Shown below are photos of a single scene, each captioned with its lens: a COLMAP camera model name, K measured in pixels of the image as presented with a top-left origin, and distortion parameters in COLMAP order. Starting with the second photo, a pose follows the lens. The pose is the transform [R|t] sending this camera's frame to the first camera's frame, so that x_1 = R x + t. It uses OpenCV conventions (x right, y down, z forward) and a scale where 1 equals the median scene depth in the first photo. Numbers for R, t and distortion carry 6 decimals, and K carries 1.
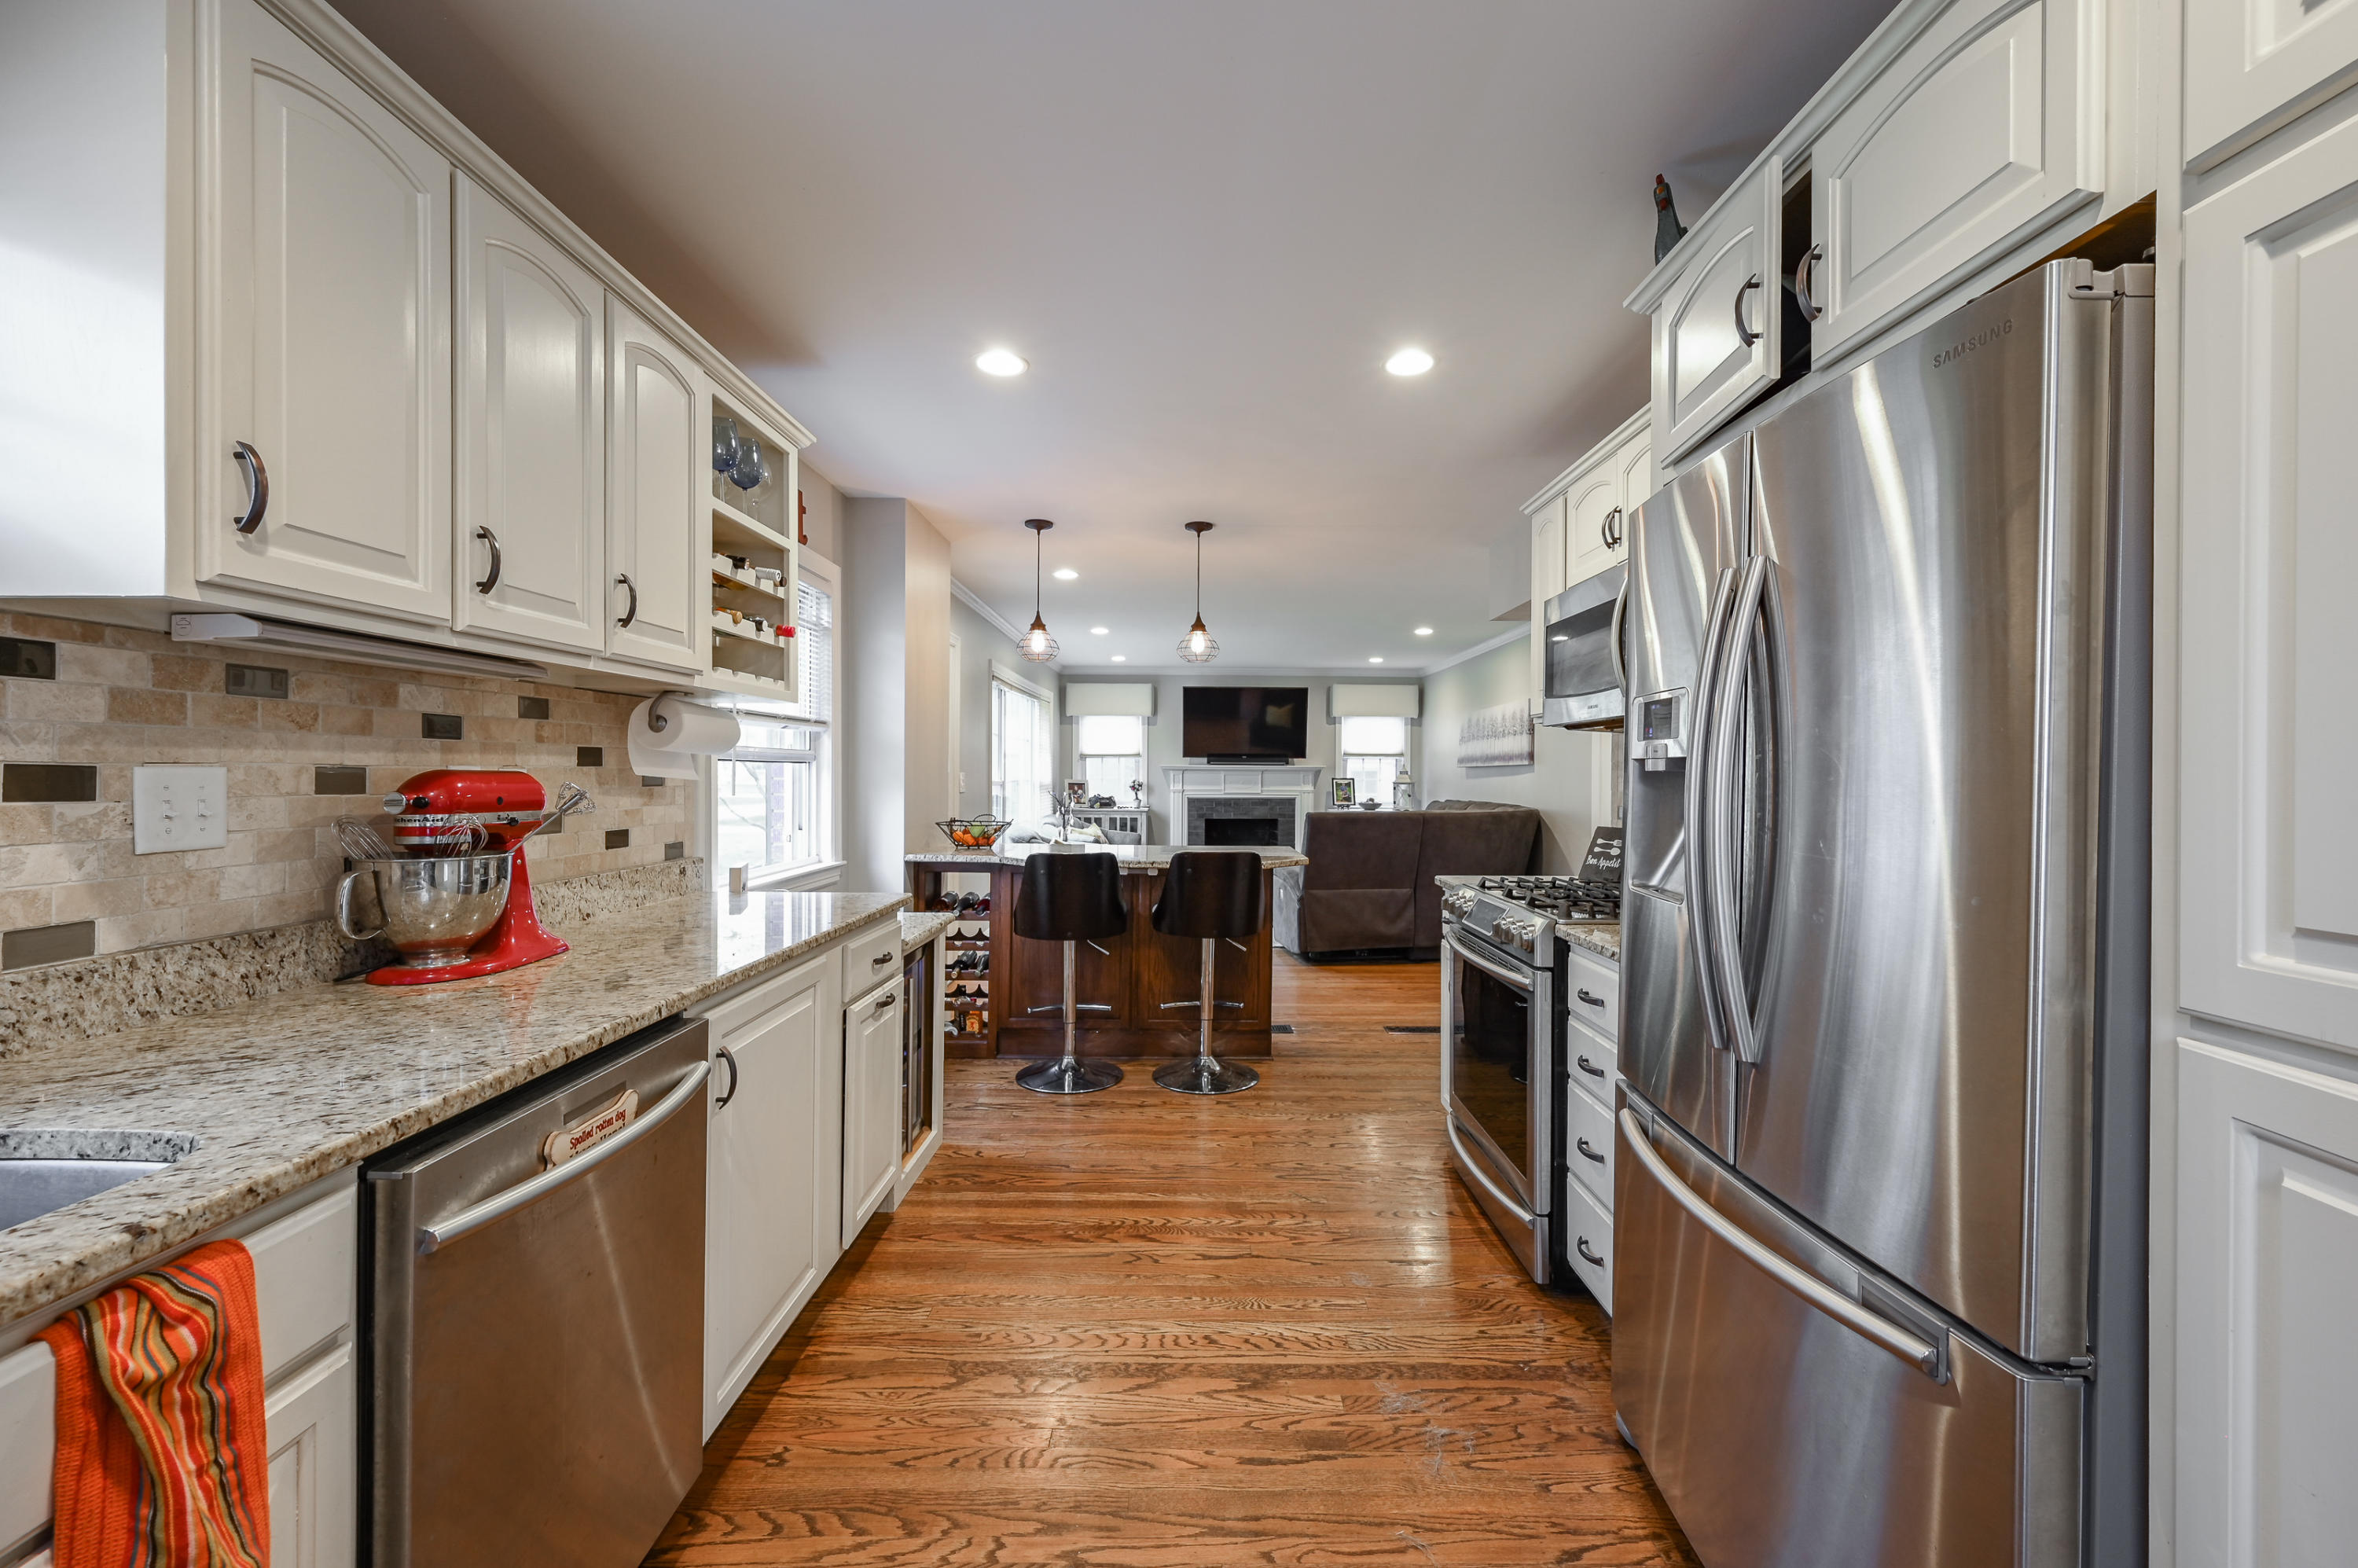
lens RADIAL K [[937.5, 0, 1182.3], [0, 937.5, 780.7], [0, 0, 1]] dist [-0.000508, 0.000494]
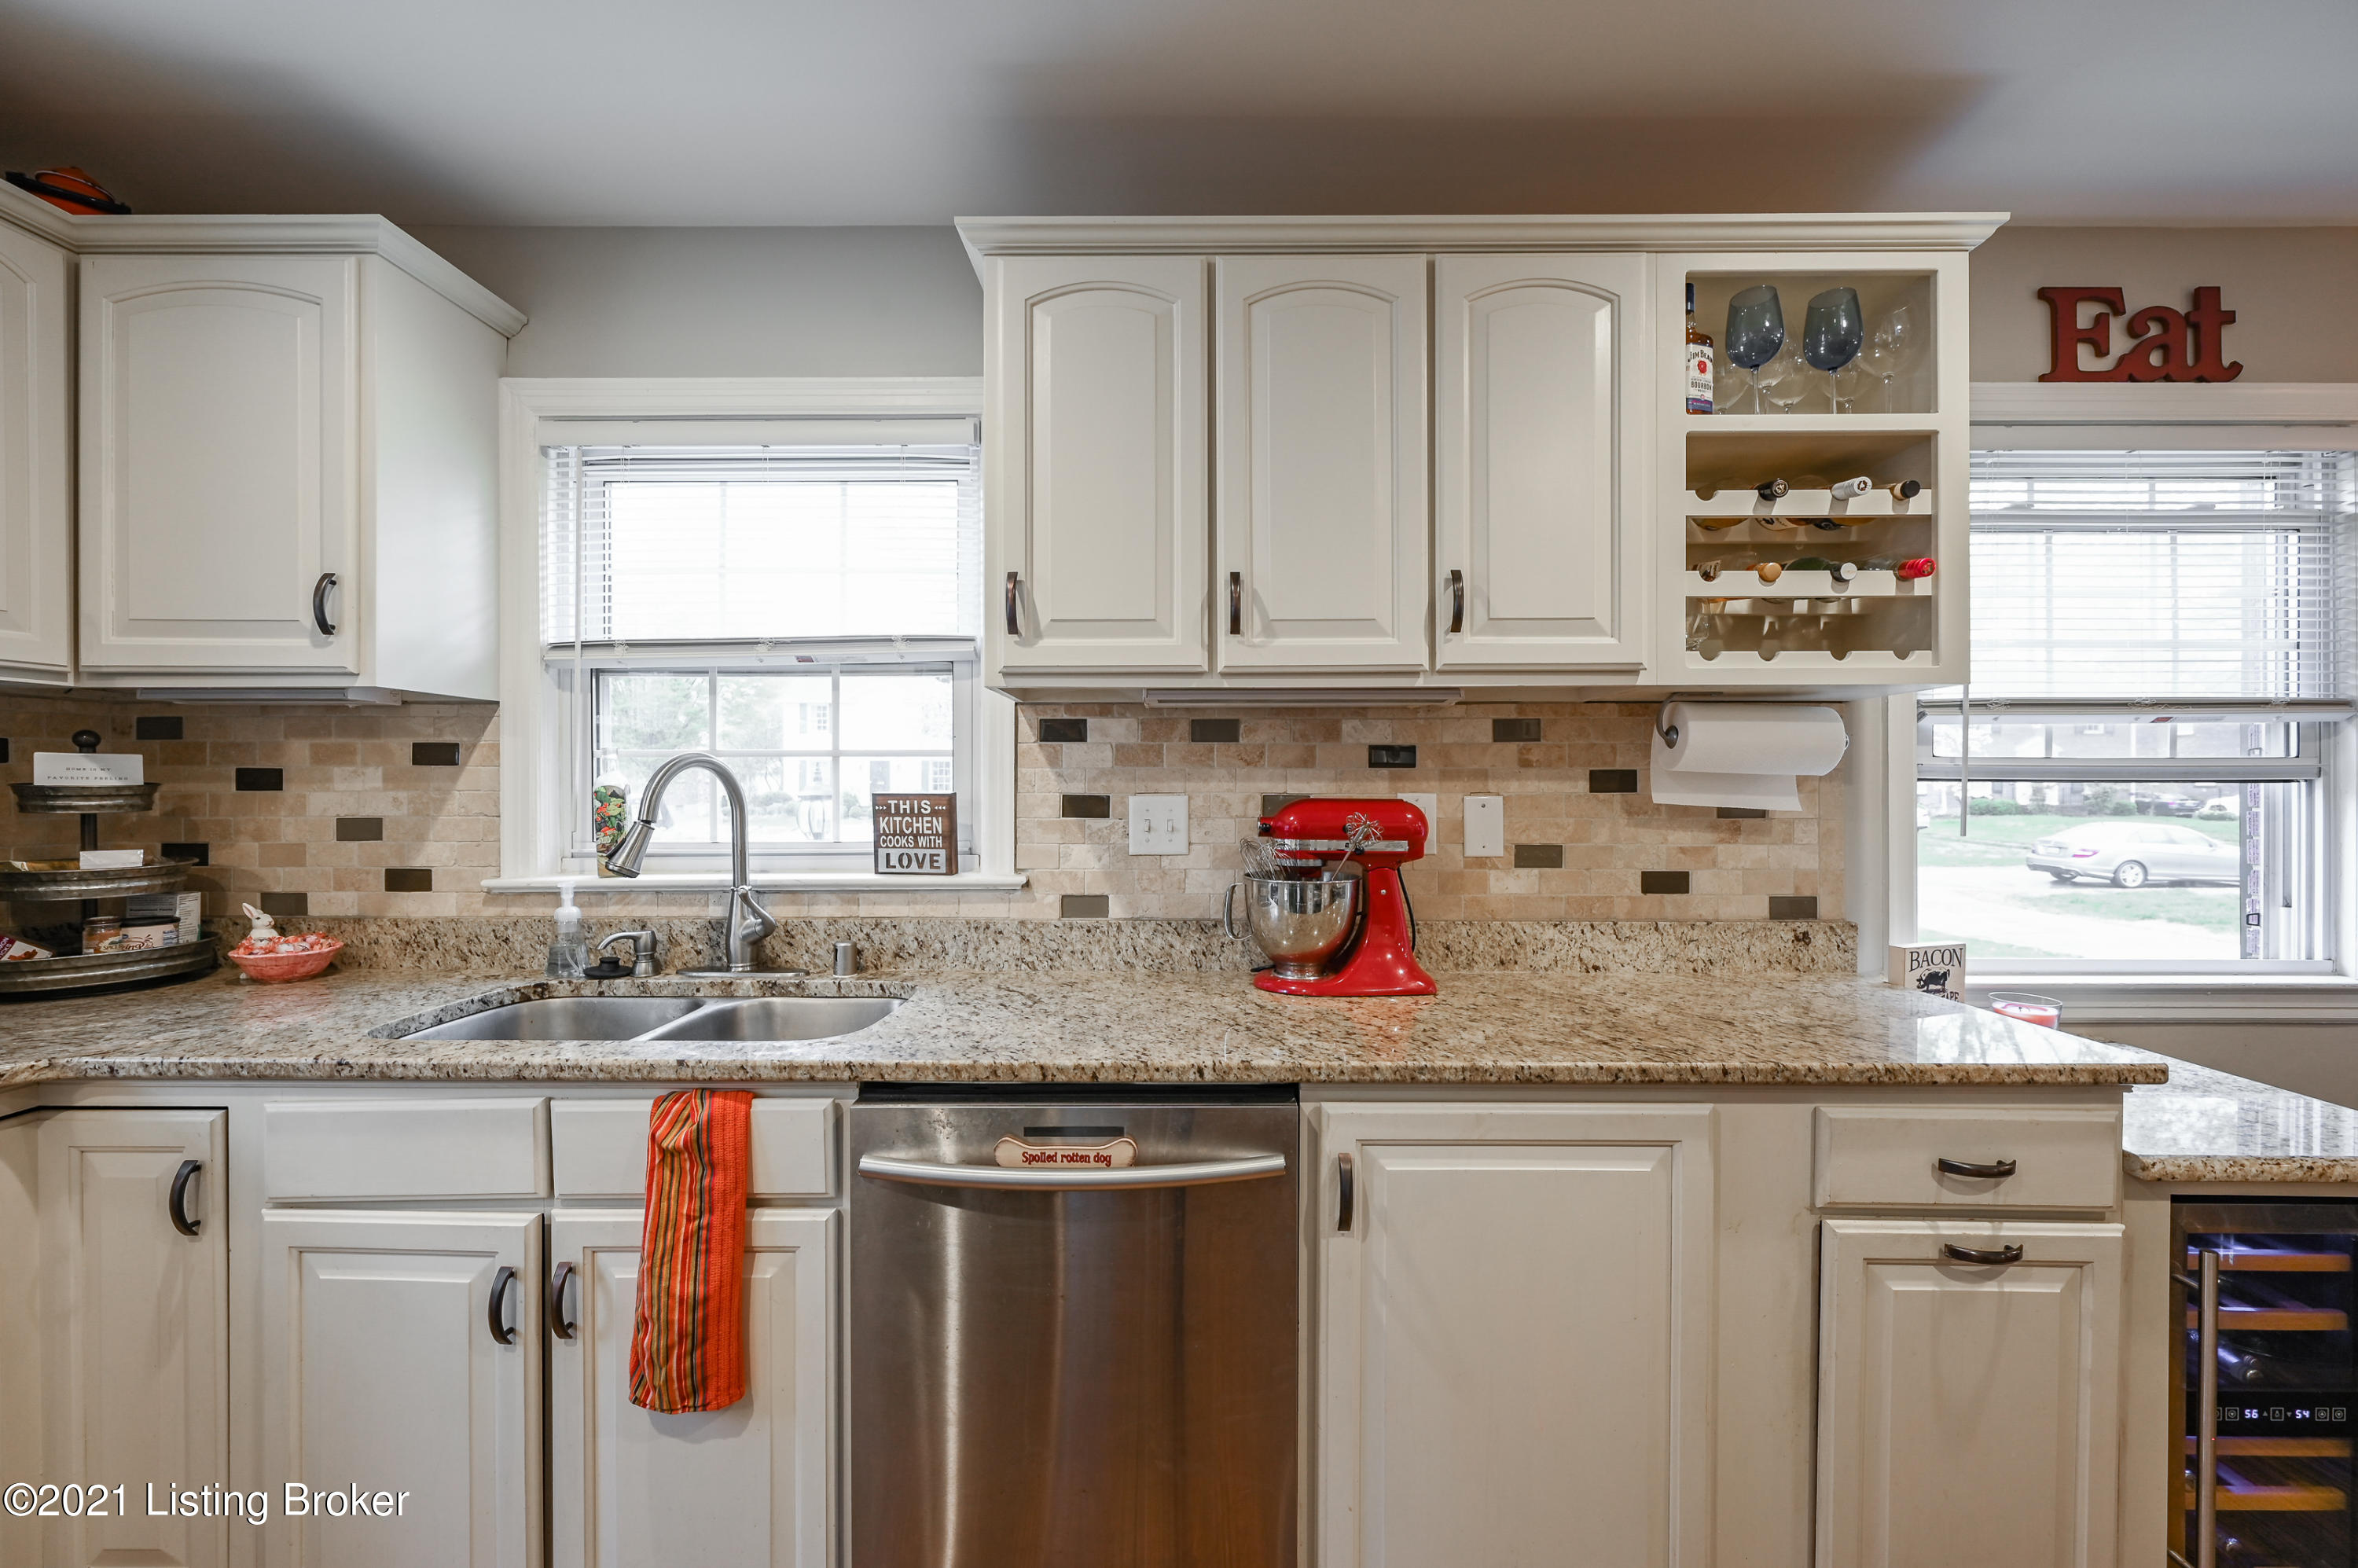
lens RADIAL K [[937.5, 0, 1184.1], [0, 937.5, 783.8], [0, 0, 1]] dist [-0.000508, 0.000494]
pose [[0.002759, -0.005931, -0.999979, 0.318436], [-0.008573, 0.999946, -0.005955, -0.022218], [0.999959, 0.008590, 0.002708, 0.920268]]
